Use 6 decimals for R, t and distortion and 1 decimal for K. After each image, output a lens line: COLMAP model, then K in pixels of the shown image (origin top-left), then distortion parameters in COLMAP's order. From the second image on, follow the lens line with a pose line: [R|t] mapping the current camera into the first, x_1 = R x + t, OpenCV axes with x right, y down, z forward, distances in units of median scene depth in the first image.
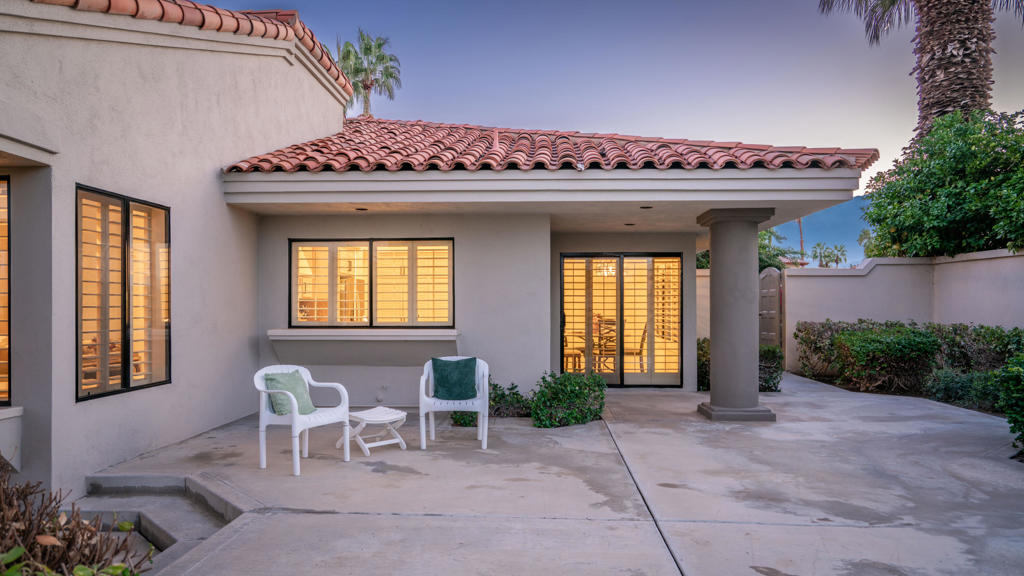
lens RADIAL K [[713.2, 0, 521.6], [0, 713.2, 302.8], [0, 0, 1]] dist [0.002814, 0.003700]
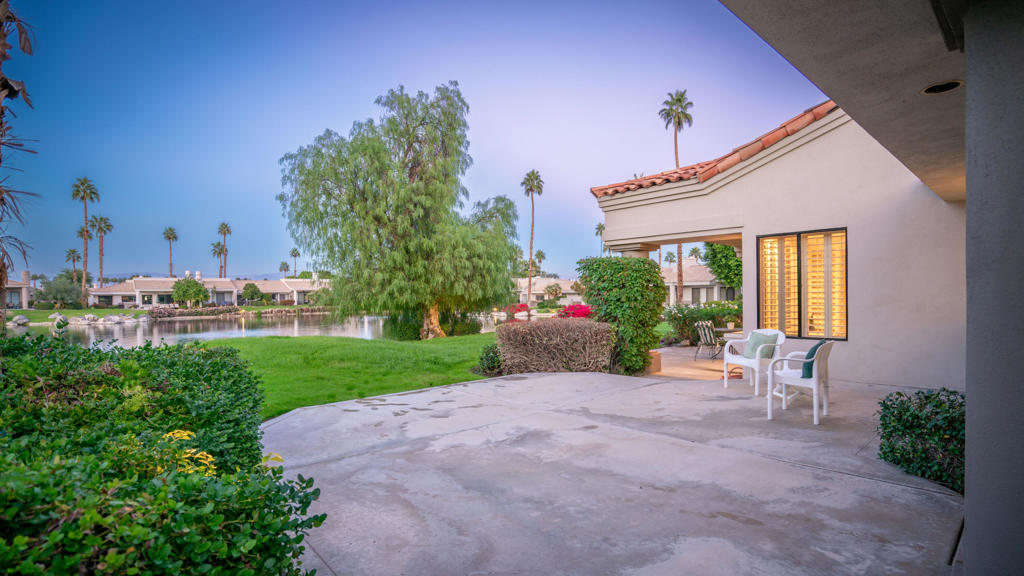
lens RADIAL K [[480.0, 0, 512.0], [0, 480.0, 288.0], [0, 0, 1]] dist [0.000262, -0.000017]
pose [[-0.701797, 0.012648, -0.712265, 0.653566], [0.024254, 0.999687, -0.006145, -0.011904], [0.711964, -0.021588, -0.701884, 1.032596]]
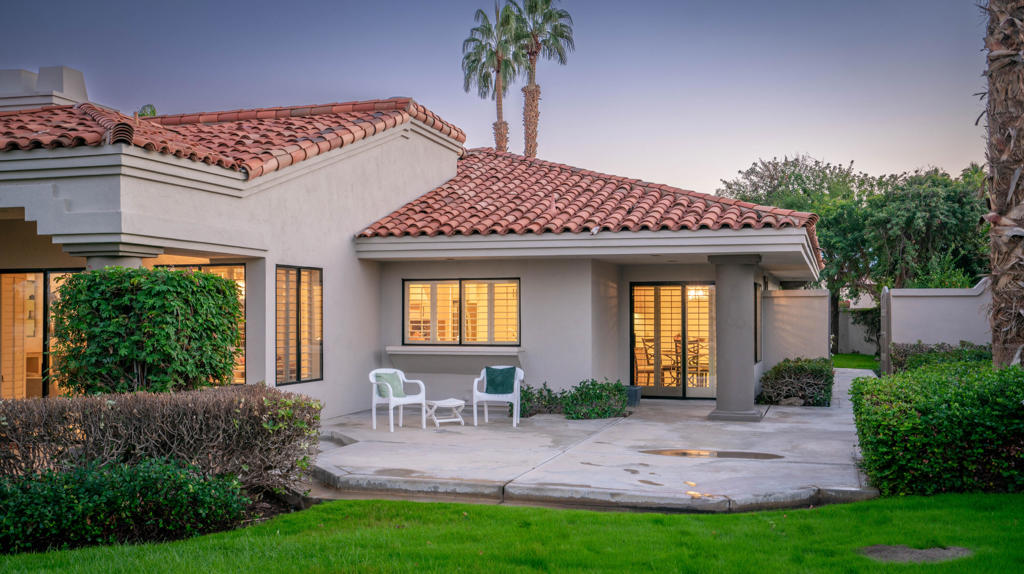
lens RADIAL K [[1008.8, 0, 514.0], [0, 1008.8, 306.4], [0, 0, 1]] dist [0.078765, 0.028878]
pose [[0.966401, -0.002596, -0.257027, 0.423578], [0.001658, 0.999991, -0.003865, -0.035371], [0.257035, 0.003309, 0.966396, -0.907894]]
